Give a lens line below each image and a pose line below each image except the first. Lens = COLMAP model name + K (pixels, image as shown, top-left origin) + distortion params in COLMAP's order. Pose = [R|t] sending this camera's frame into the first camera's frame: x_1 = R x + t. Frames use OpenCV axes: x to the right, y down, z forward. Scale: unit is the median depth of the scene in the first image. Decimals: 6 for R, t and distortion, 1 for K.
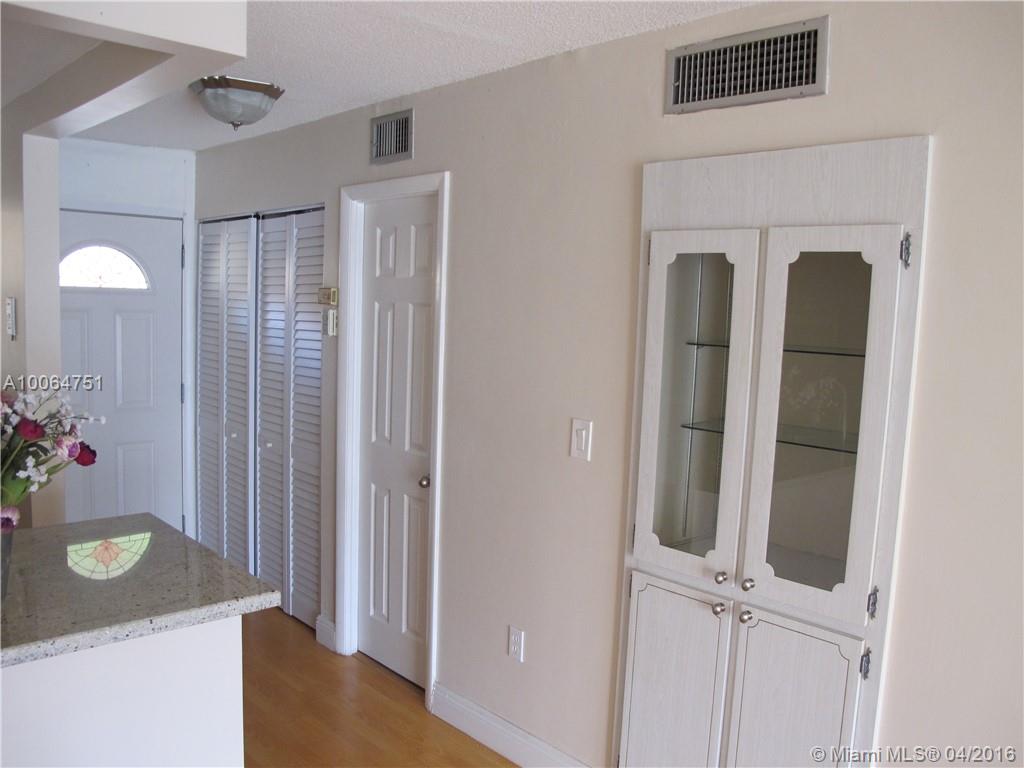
lens RADIAL K [[854.0, 0, 517.5], [0, 854.0, 392.5], [0, 0, 1]] dist [-0.141807, 0.104411]
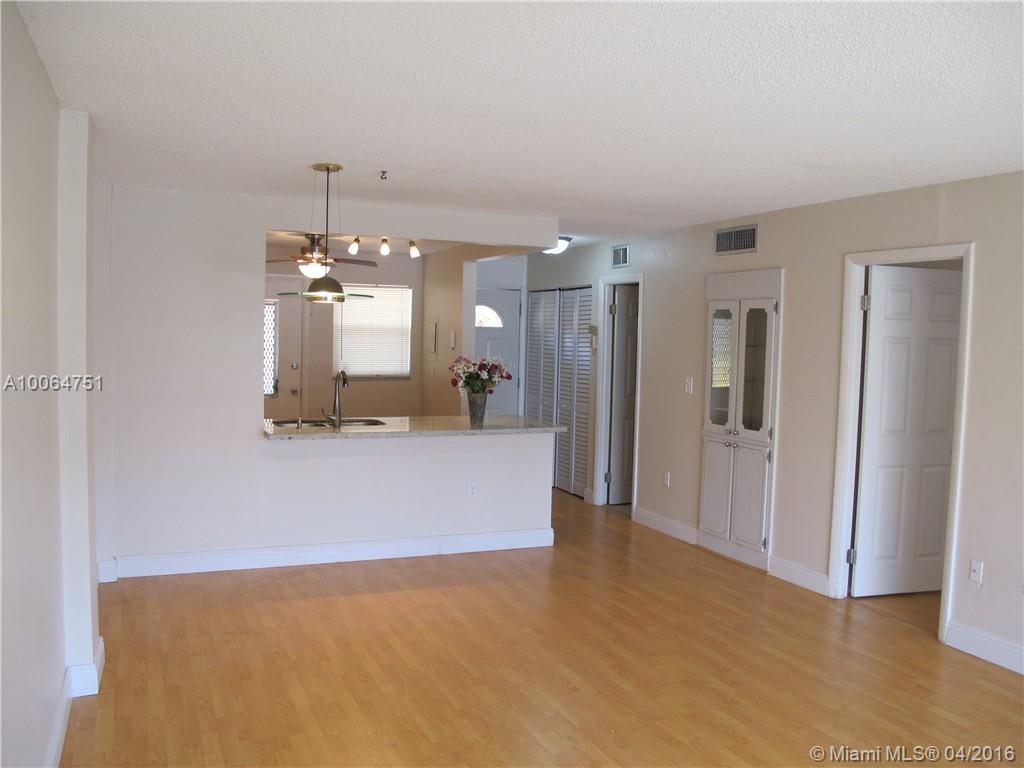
lens RADIAL K [[854.0, 0, 508.1], [0, 854.0, 392.2], [0, 0, 1]] dist [-0.141807, 0.104411]
pose [[0.938780, 0.005756, -0.344468, 0.451434], [-0.021664, 0.998868, -0.042349, 0.199035], [0.343835, 0.047219, 0.937842, -1.536438]]
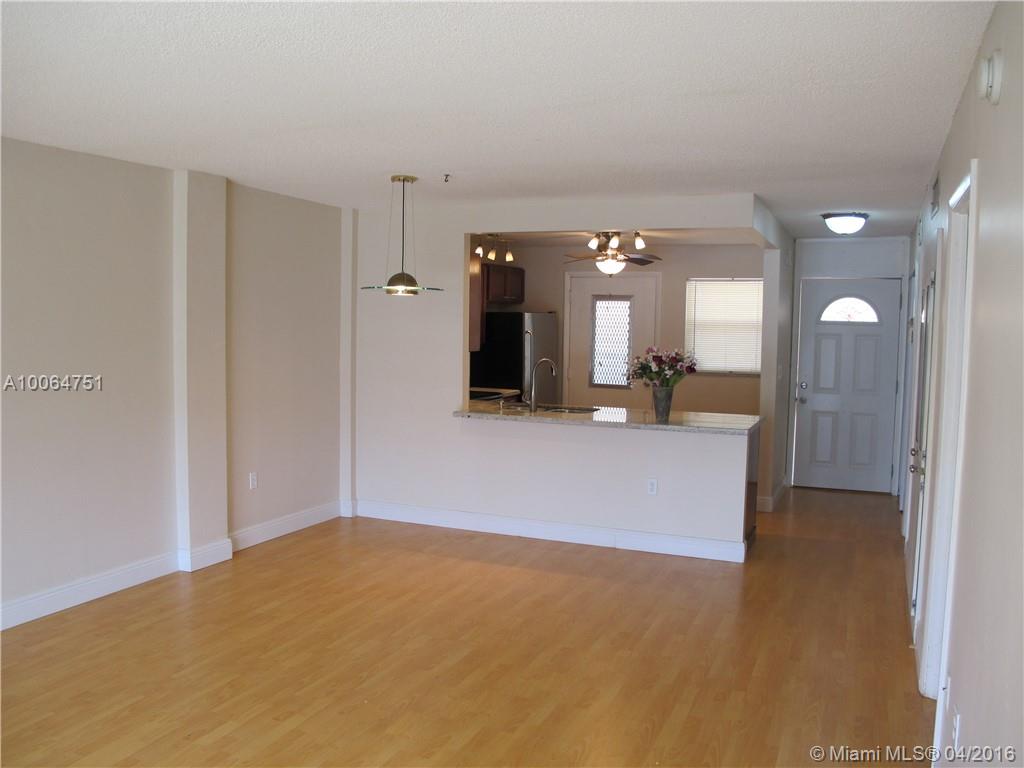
lens RADIAL K [[854.0, 0, 514.1], [0, 854.0, 379.0], [0, 0, 1]] dist [-0.141807, 0.104411]
pose [[0.401752, 0.027477, -0.915336, 1.473475], [-0.097048, 0.995198, -0.012721, 0.149174], [0.910592, 0.093942, 0.402489, -0.589988]]
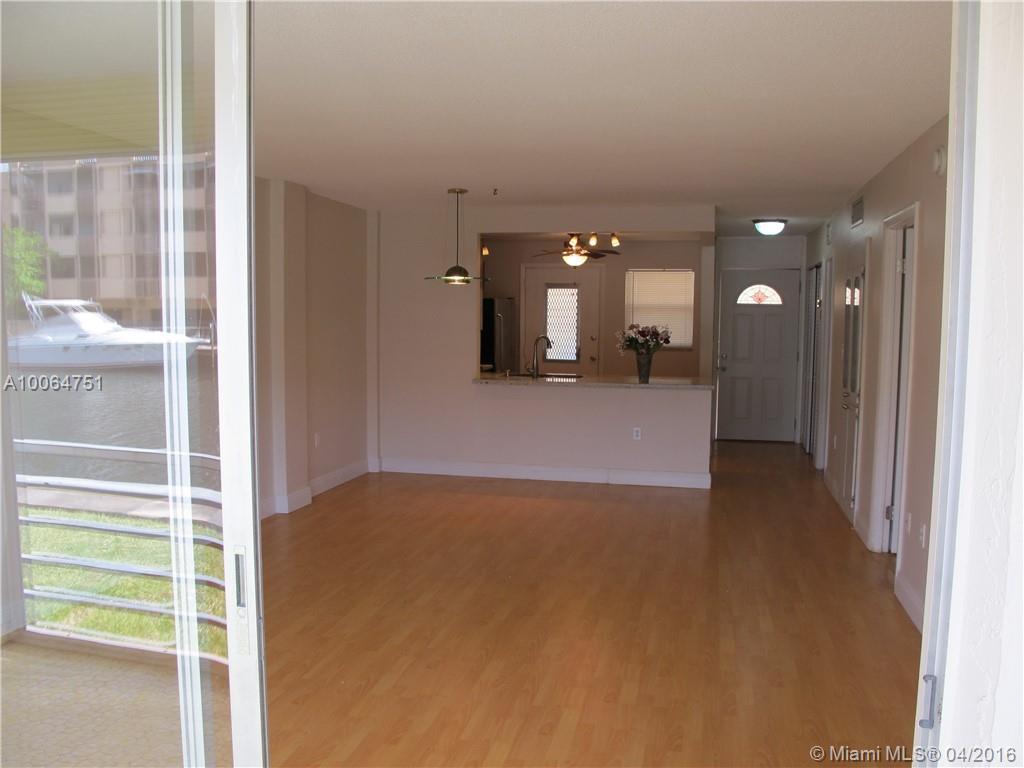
lens RADIAL K [[854.0, 0, 510.7], [0, 854.0, 384.6], [0, 0, 1]] dist [-0.141807, 0.104411]
pose [[0.552240, 0.034554, -0.832969, 1.731188], [-0.073713, 0.997251, -0.007501, 0.259455], [0.830420, 0.065543, 0.553269, -1.299912]]
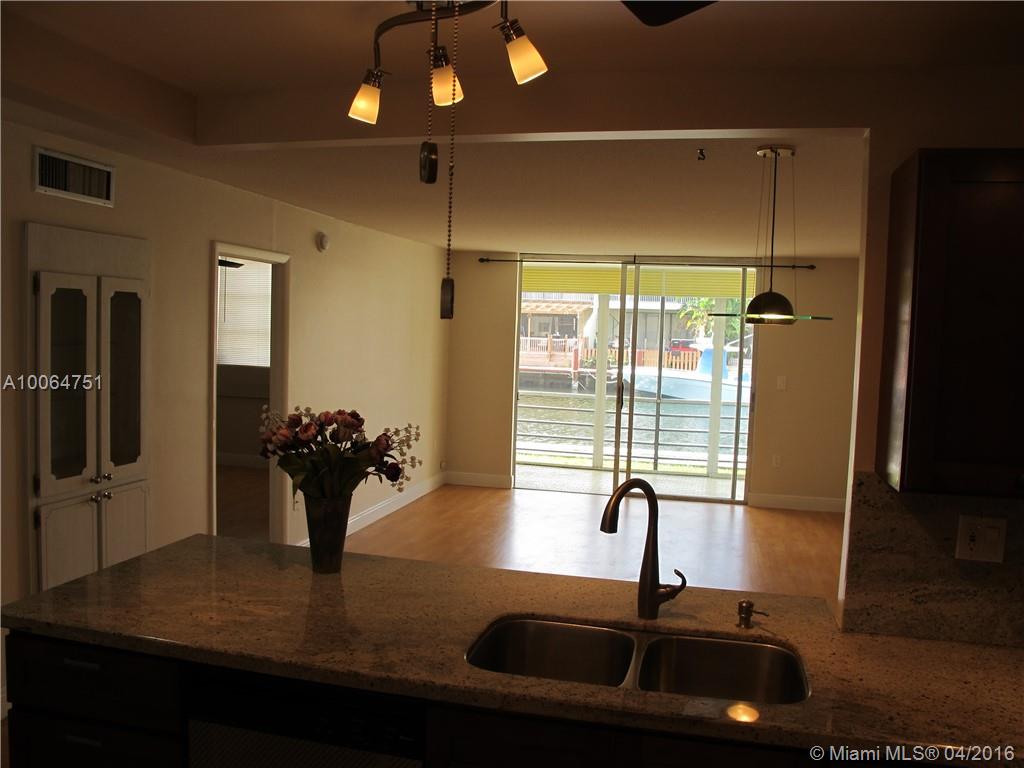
lens RADIAL K [[854.0, 0, 508.6], [0, 854.0, 387.1], [0, 0, 1]] dist [-0.141807, 0.104411]
pose [[-0.542095, -0.115375, 0.832359, -1.413163], [0.033973, 0.986711, 0.158896, -0.181590], [-0.839630, 0.114415, -0.530971, 1.043504]]
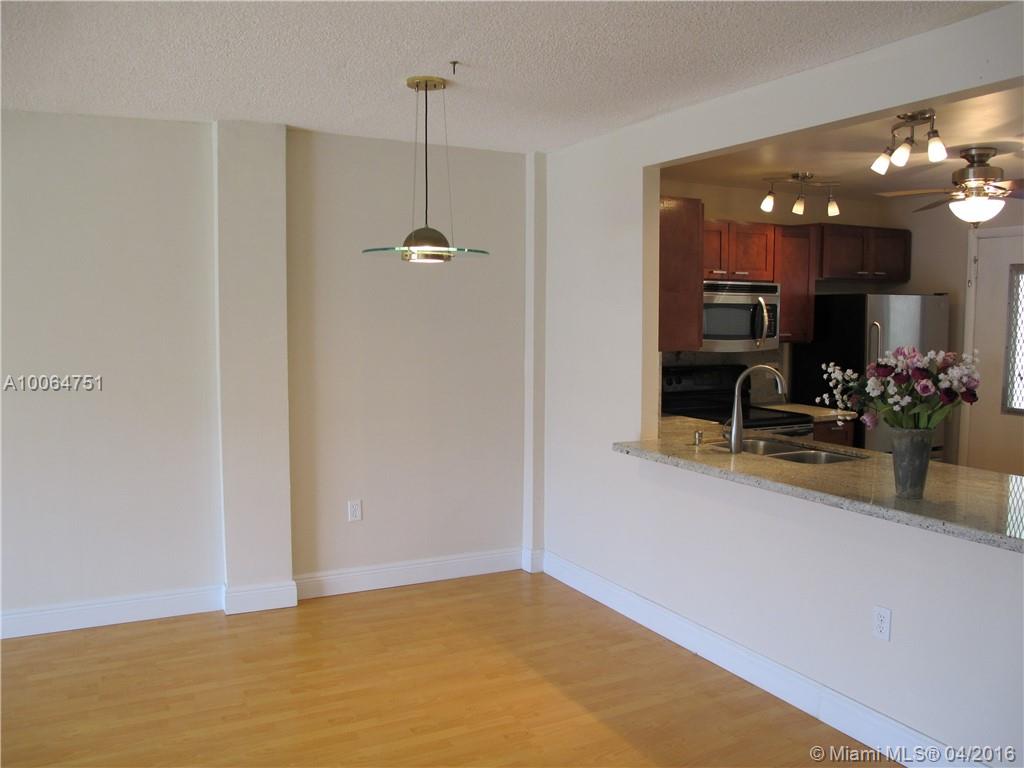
lens RADIAL K [[854.0, 0, 514.5], [0, 854.0, 384.7], [0, 0, 1]] dist [-0.141807, 0.104411]
pose [[-0.272211, 0.037417, -0.961510, 0.739321], [-0.115822, 0.990704, 0.071344, 0.028479], [0.955241, 0.130784, -0.265347, 0.480295]]
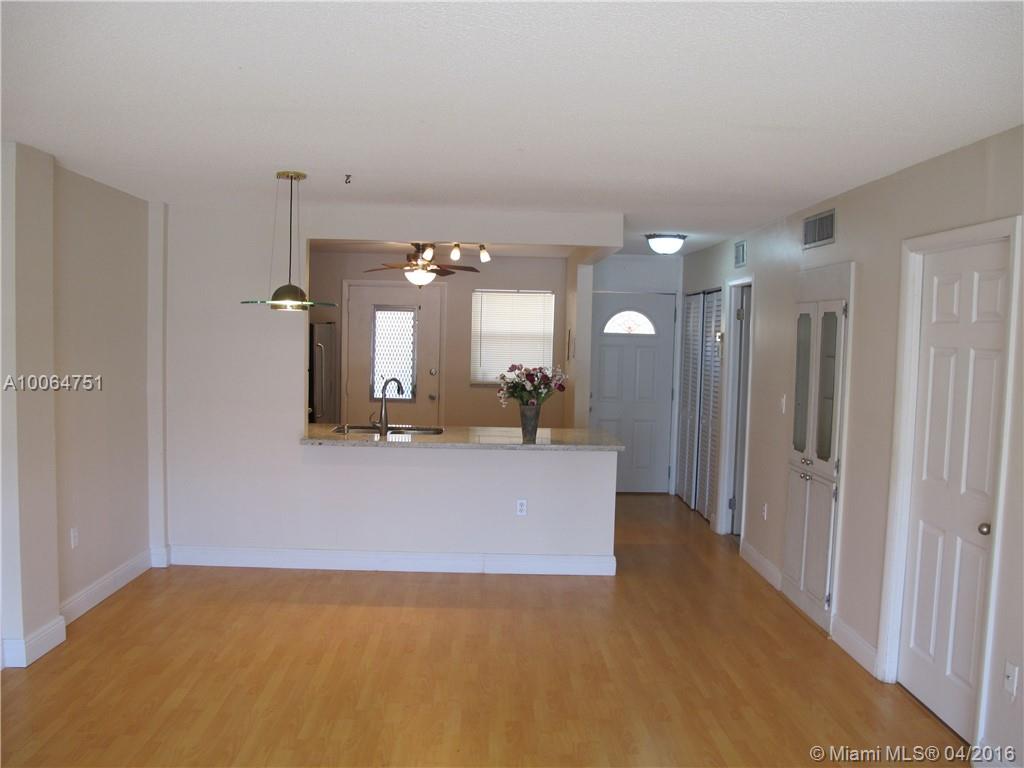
lens RADIAL K [[854.0, 0, 508.3], [0, 854.0, 388.1], [0, 0, 1]] dist [-0.141807, 0.104411]
pose [[0.744618, 0.022419, -0.667114, 1.000406], [-0.063567, 0.997275, -0.037438, 0.145267], [0.664457, 0.070284, 0.744015, -1.022357]]
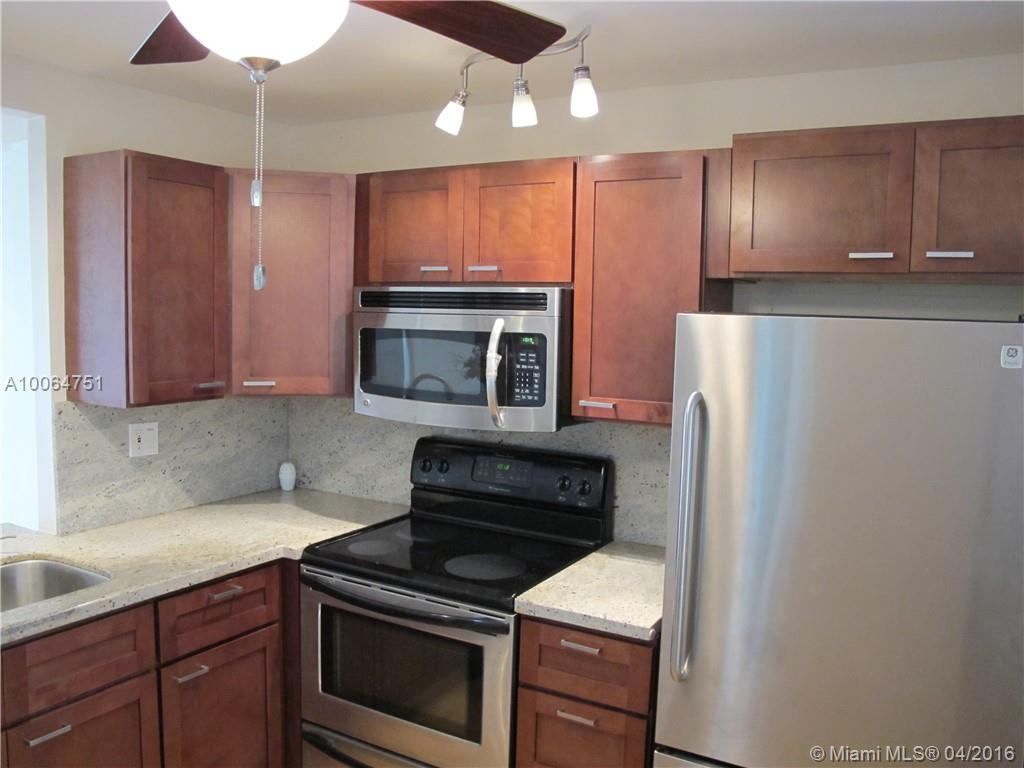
lens RADIAL K [[854.0, 0, 514.3], [0, 854.0, 382.4], [0, 0, 1]] dist [-0.141807, 0.104411]
pose [[-0.958513, -0.039674, -0.282274, -1.154245], [-0.093712, 0.979081, 0.180604, -0.212005], [0.269204, 0.199564, -0.942180, 1.420486]]
